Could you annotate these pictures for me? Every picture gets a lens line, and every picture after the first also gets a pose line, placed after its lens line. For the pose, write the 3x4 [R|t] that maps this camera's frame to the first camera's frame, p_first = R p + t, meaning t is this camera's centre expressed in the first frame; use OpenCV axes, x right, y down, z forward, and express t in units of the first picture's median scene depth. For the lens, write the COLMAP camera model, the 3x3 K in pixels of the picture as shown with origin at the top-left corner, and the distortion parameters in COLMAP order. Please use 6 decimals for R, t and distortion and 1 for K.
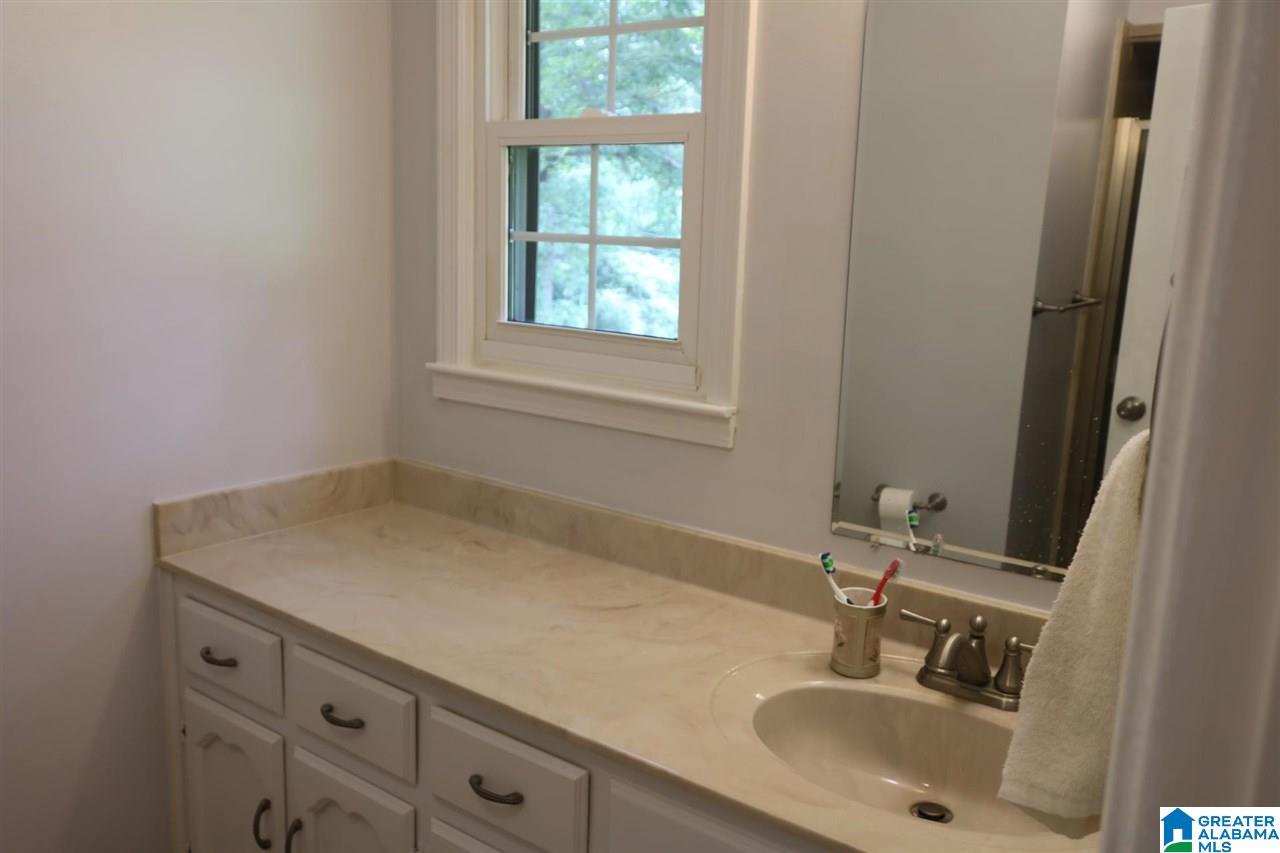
lens RADIAL K [[1054.5, 0, 622.9], [0, 1054.5, 409.7], [0, 0, 1]] dist [-0.009096, 0.021439]
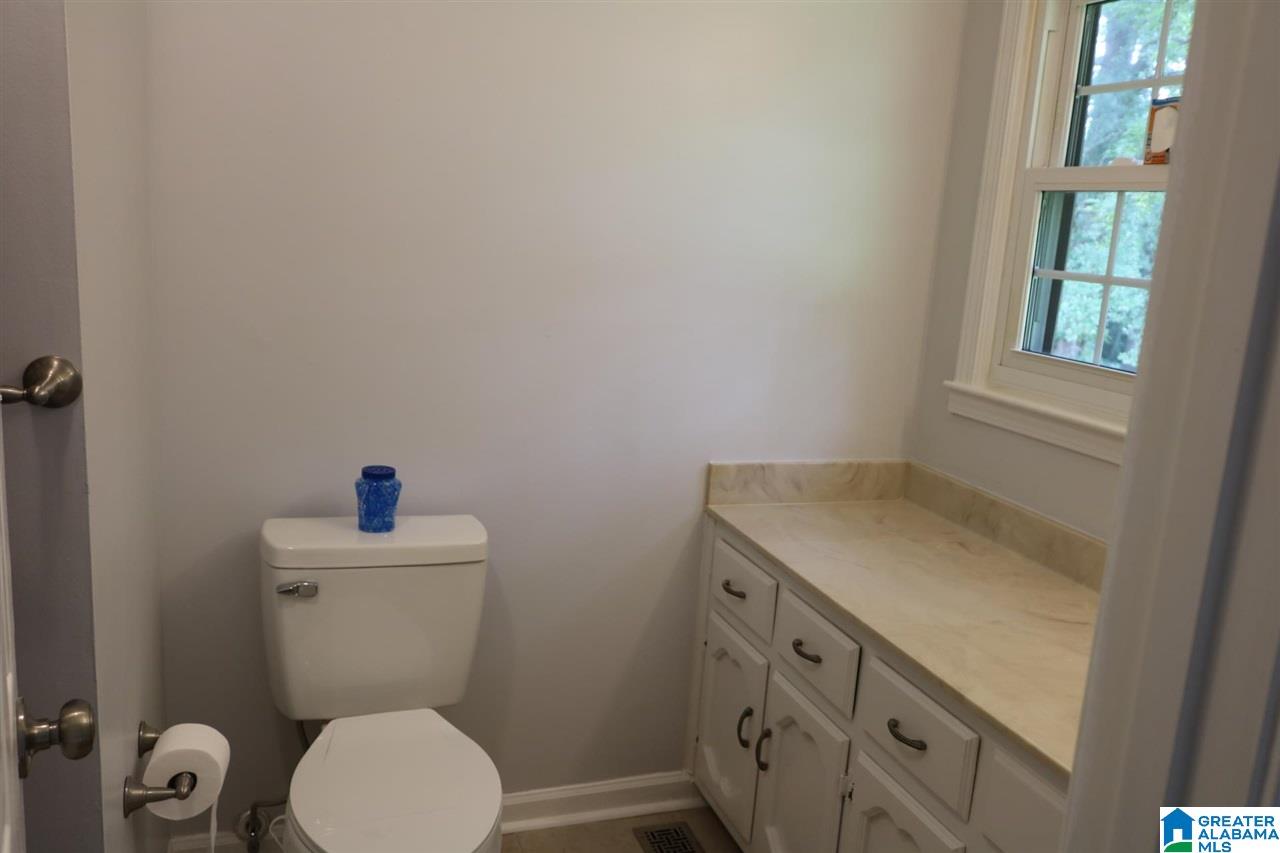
lens RADIAL K [[1054.5, 0, 622.9], [0, 1054.5, 409.7], [0, 0, 1]] dist [-0.009096, 0.021439]
pose [[0.825967, 0.124208, -0.549865, 0.161440], [-0.139426, 0.990130, 0.014222, 0.019400], [0.546204, 0.064919, 0.835133, -0.135828]]
